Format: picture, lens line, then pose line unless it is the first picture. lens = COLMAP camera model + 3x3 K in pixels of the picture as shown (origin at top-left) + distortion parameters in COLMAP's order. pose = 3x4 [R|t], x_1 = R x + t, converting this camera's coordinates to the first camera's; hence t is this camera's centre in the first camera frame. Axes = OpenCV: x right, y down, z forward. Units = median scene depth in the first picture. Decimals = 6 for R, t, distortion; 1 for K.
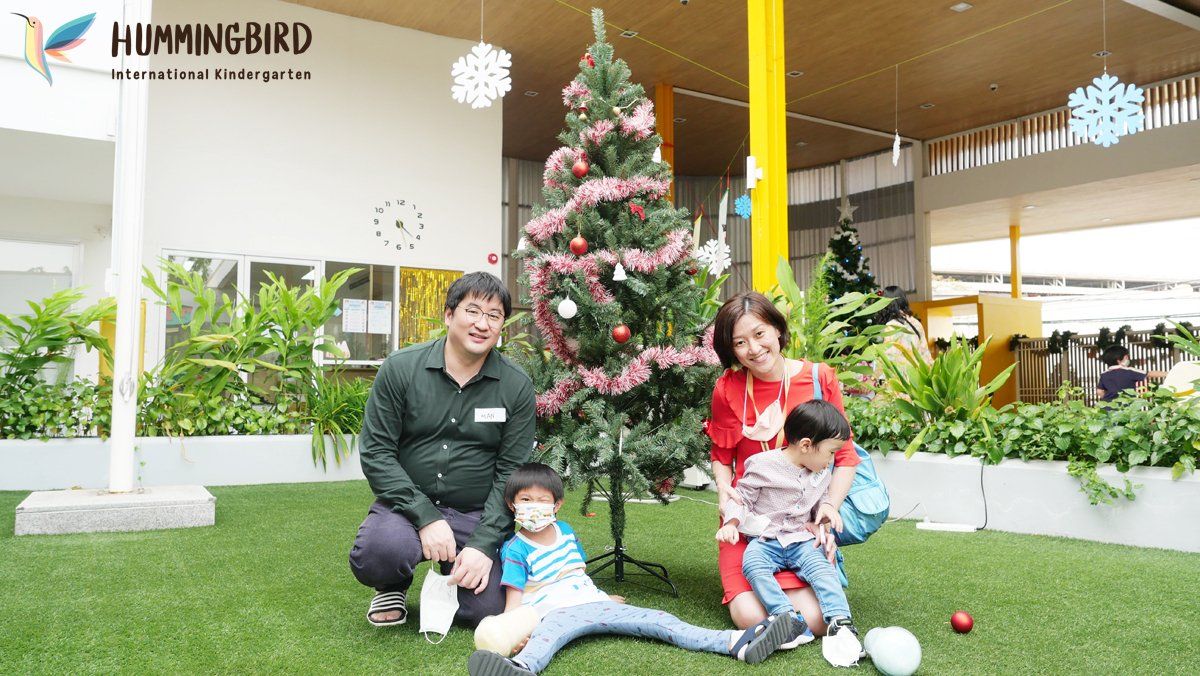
lens RADIAL K [[856.8, 0, 596.0], [0, 856.8, 338.9], [0, 0, 1]] dist [-0.013912, 0.001560]
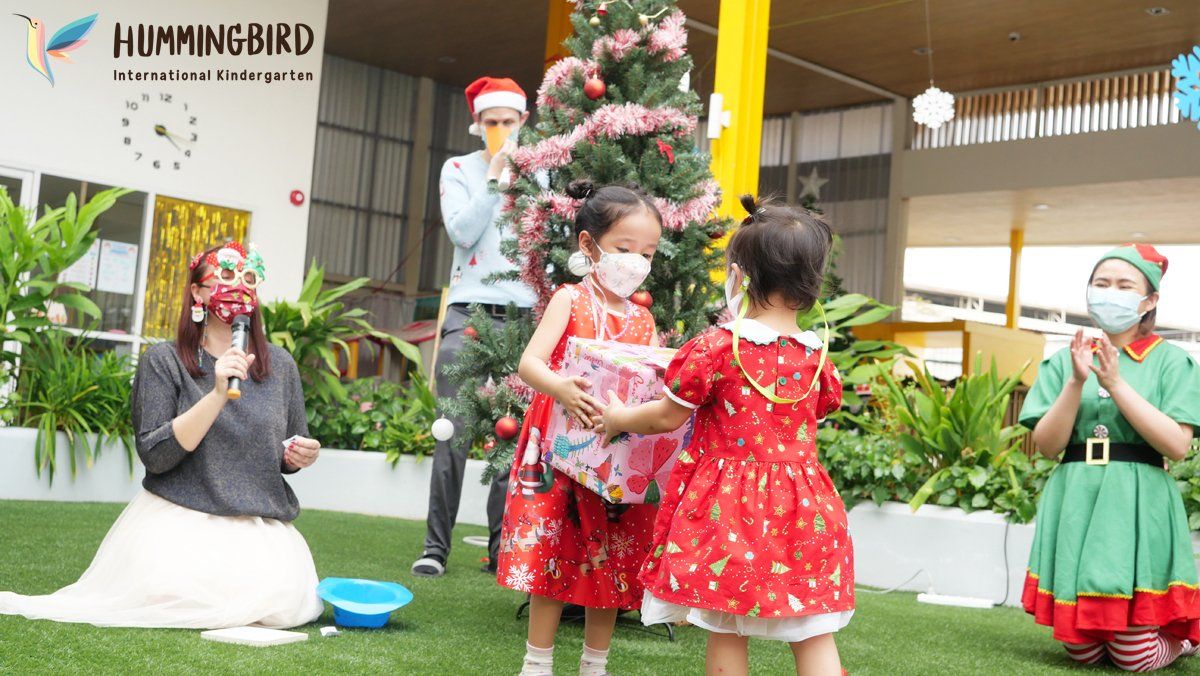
lens RADIAL K [[1287.0, 0, 596.6], [0, 1287.0, 347.9], [0, 0, 1]] dist [0.003382, 0.000000]
pose [[0.983361, 0.089186, 0.158264, -0.071533], [-0.089234, 0.995987, -0.006815, 0.017569], [-0.158237, -0.007420, 0.987373, -0.062399]]
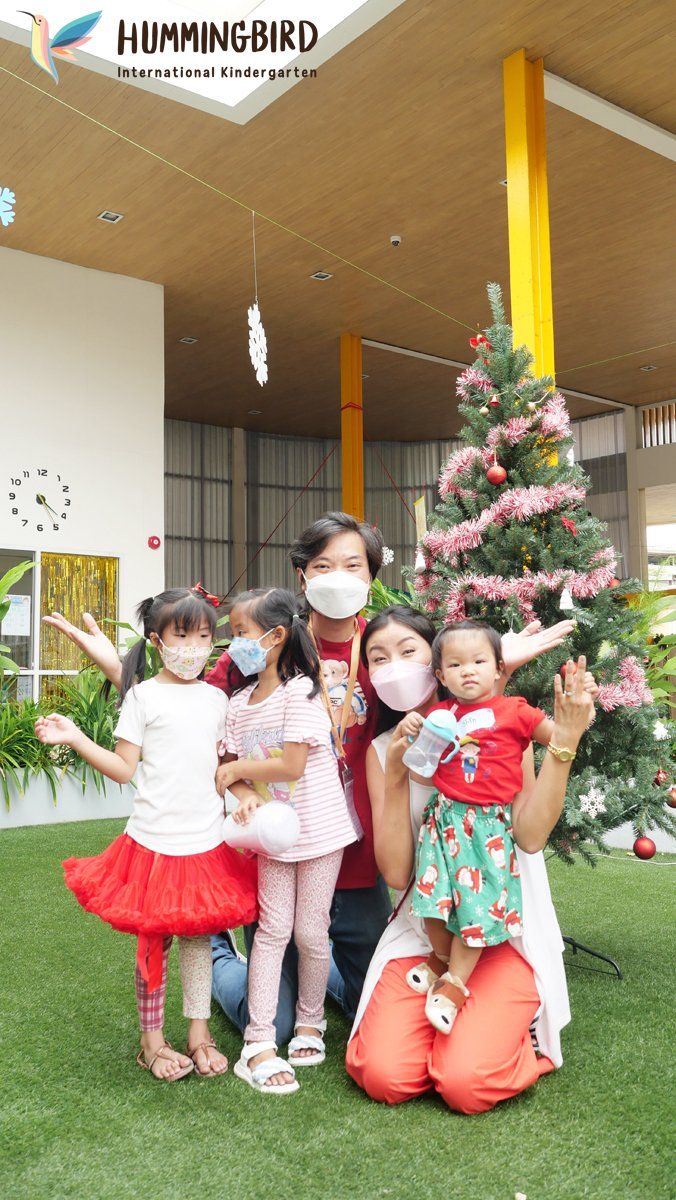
lens RADIAL K [[1036.5, 0, 341.3], [0, 1036.5, 601.7], [0, 0, 1]] dist [-0.002968, -0.005504]
pose [[0.992563, 0.000467, 0.121728, -0.117515], [0.002913, 0.999615, -0.027590, -0.017400], [-0.121694, 0.027740, 0.992180, -0.000146]]
